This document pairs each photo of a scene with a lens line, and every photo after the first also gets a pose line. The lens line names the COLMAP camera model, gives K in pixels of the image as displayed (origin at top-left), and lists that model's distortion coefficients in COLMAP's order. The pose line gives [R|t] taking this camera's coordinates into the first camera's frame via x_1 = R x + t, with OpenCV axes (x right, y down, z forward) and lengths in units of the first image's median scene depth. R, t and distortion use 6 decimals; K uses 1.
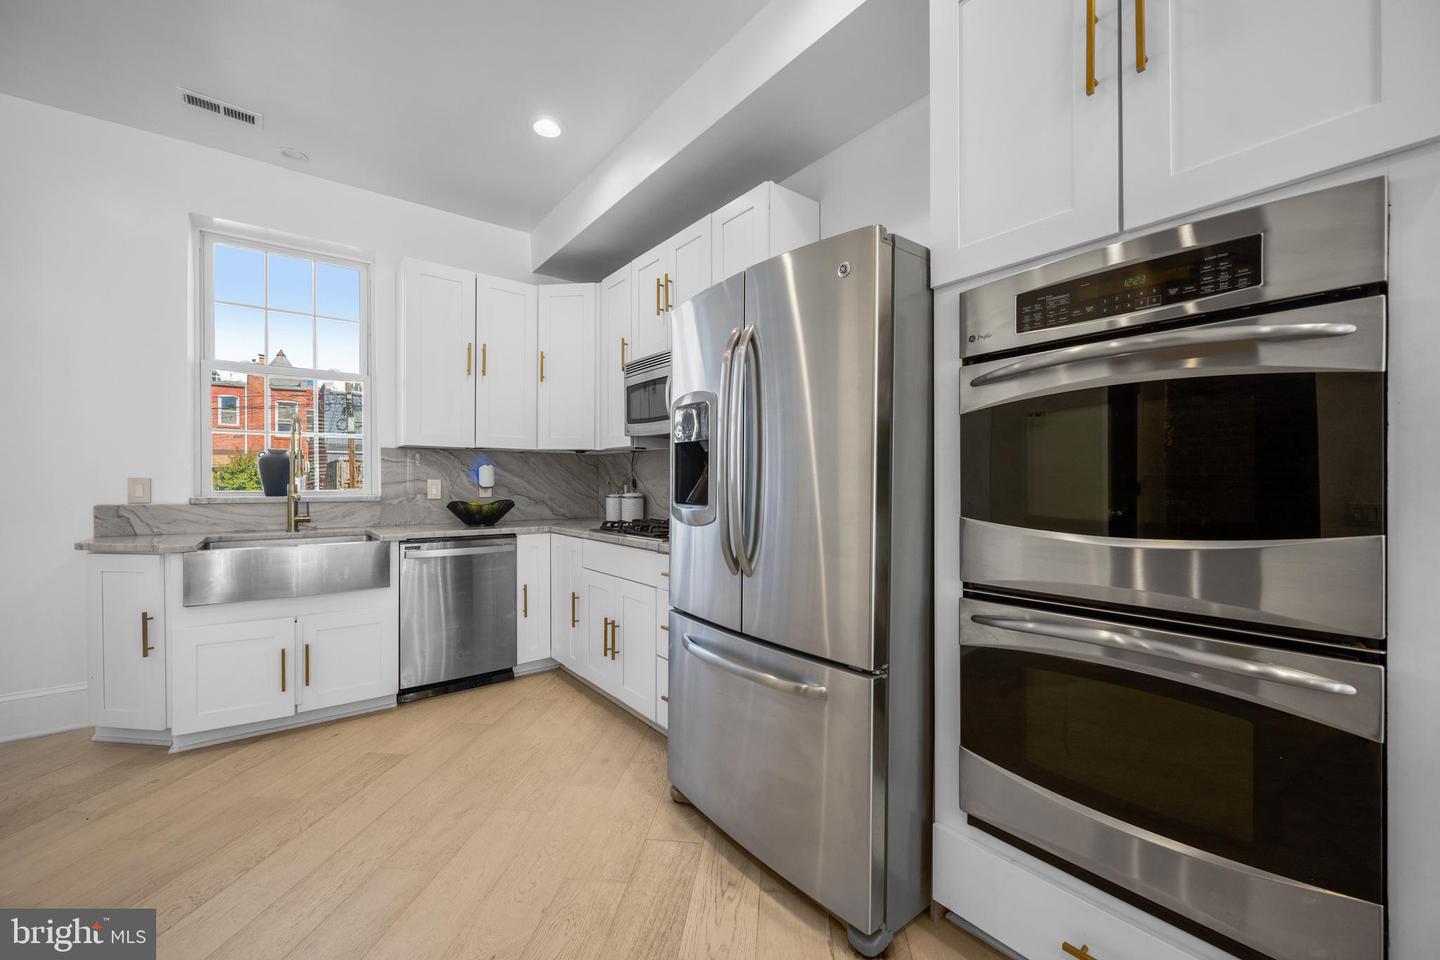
lens RADIAL K [[584.9, 0, 724.5], [0, 584.9, 488.1], [0, 0, 1]] dist [0.000710, -0.000037]
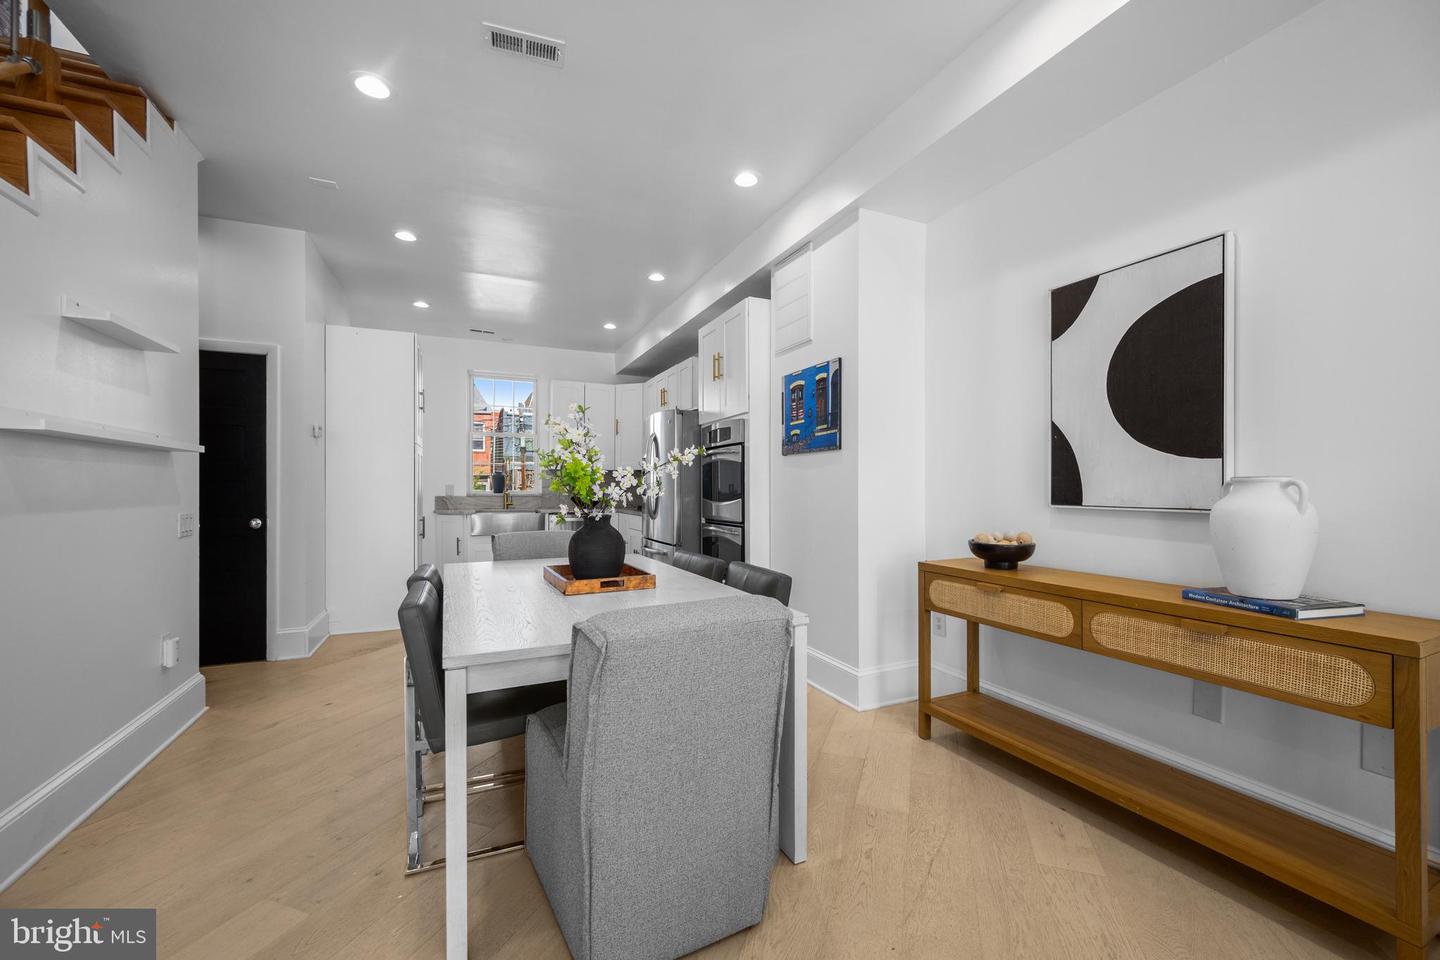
lens RADIAL K [[584.9, 0, 716.0], [0, 584.9, 485.4], [0, 0, 1]] dist [0.000710, -0.000037]
pose [[0.970180, 0.000131, -0.242387, 0.579531], [-0.003068, 0.999926, -0.011743, 0.008270], [0.242368, 0.012136, 0.970108, -0.969712]]
